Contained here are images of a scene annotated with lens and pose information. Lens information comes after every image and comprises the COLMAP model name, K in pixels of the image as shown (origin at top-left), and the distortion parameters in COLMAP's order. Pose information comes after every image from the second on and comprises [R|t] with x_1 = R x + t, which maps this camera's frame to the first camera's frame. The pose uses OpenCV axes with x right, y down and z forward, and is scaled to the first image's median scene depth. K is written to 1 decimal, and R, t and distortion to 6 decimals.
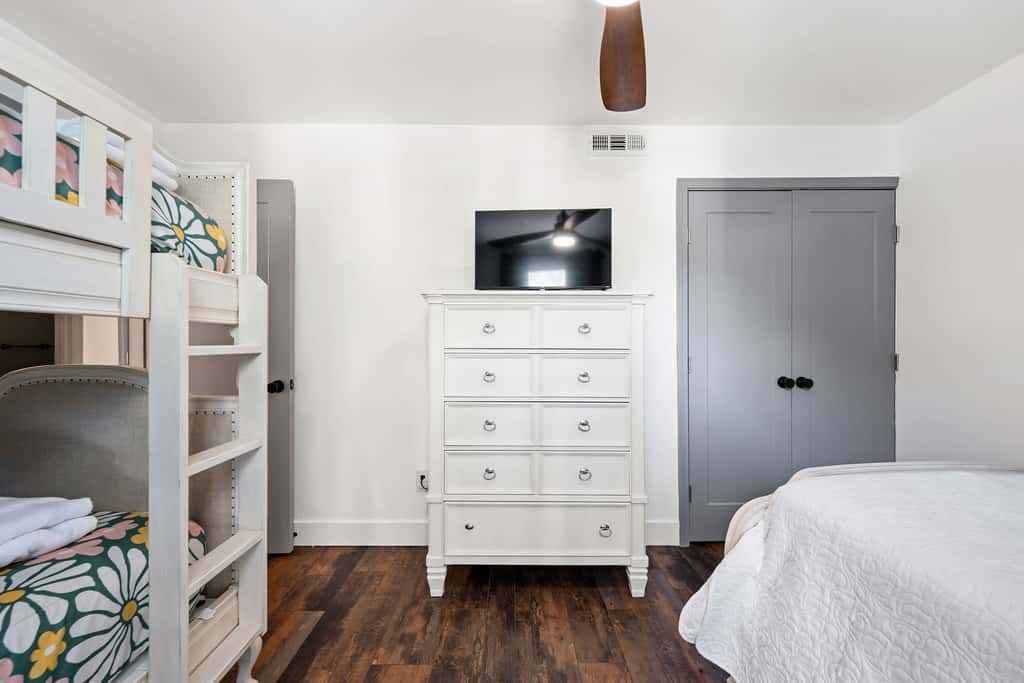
lens RADIAL K [[428.8, 0, 514.3], [0, 428.8, 336.8], [0, 0, 1]] dist [-0.000905, 0.000087]
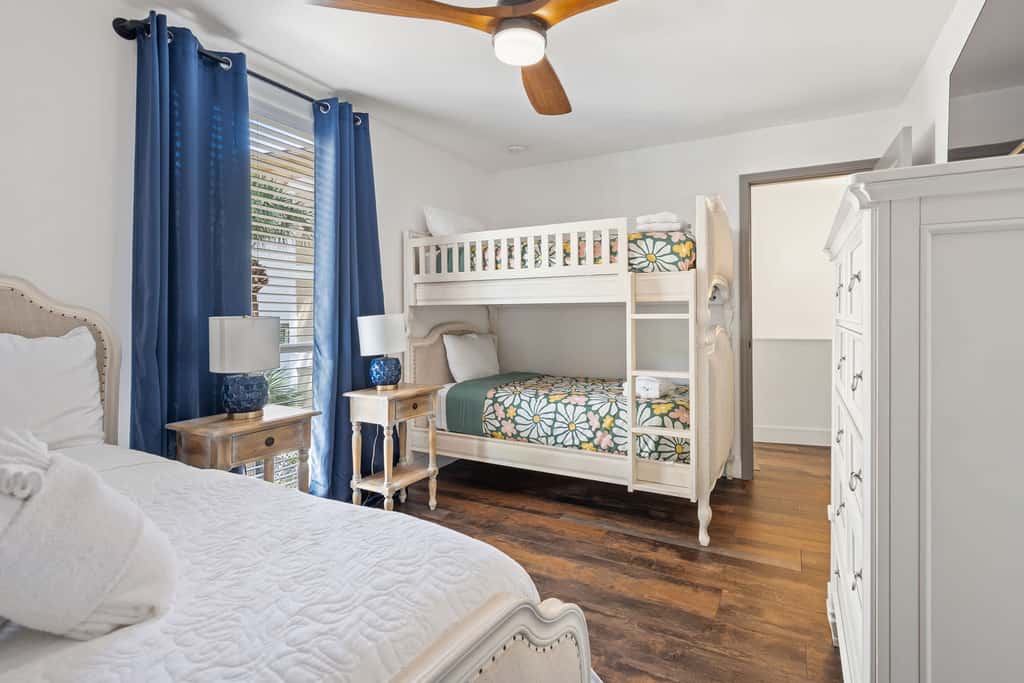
lens RADIAL K [[476.2, 0, 555.2], [0, 476.2, 319.5], [0, 0, 1]] dist [0.002152, -0.000072]
pose [[-0.460138, 0.004497, -0.887836, 1.262381], [-0.003458, 0.999971, 0.006857, 0.031847], [0.887841, 0.006226, -0.460109, 1.467866]]
